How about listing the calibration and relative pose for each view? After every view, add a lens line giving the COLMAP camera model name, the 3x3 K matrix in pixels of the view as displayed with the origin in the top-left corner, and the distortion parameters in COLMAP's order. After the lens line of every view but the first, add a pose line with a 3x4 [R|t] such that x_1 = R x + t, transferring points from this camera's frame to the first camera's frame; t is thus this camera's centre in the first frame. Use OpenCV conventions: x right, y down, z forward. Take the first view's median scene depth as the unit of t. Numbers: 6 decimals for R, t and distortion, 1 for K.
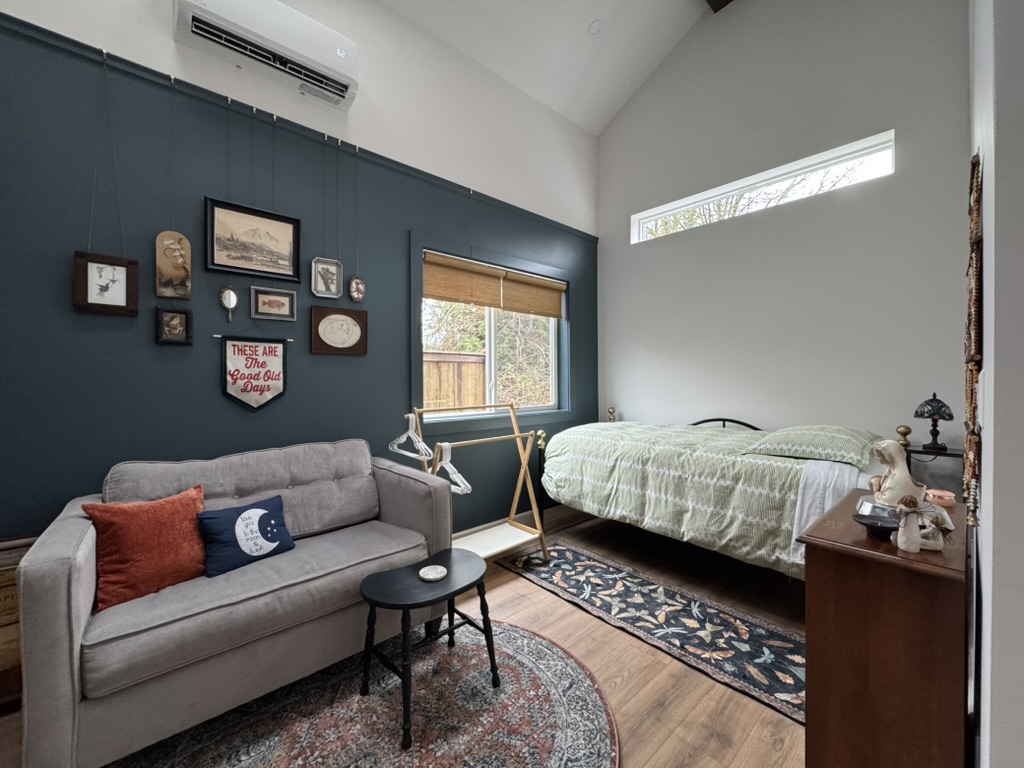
lens RADIAL K [[409.6, 0, 512.5], [0, 409.6, 381.3], [0, 0, 1]] dist [-0.001238, -0.000828]
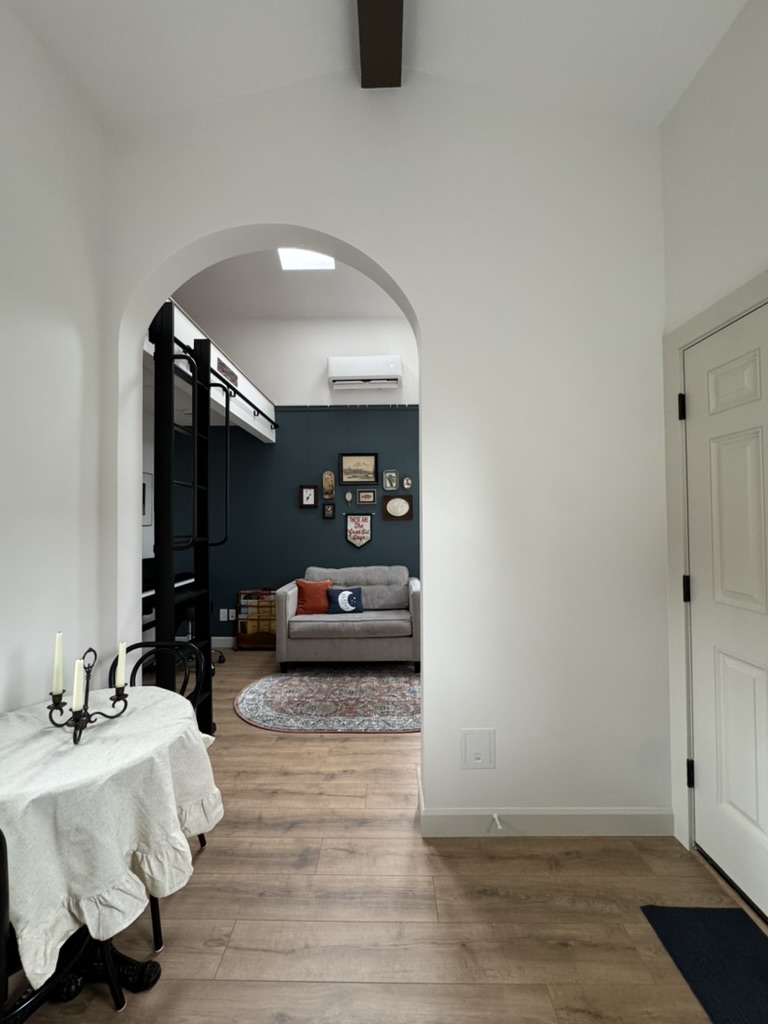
lens RADIAL K [[409.6, 0, 387.0], [0, 409.6, 512.4], [0, 0, 1]] dist [-0.001238, -0.000828]
pose [[0.737870, -0.015980, -0.674754, 0.945748], [0.002664, 0.999781, -0.020765, -0.072107], [0.674938, 0.013524, 0.737751, -0.479520]]
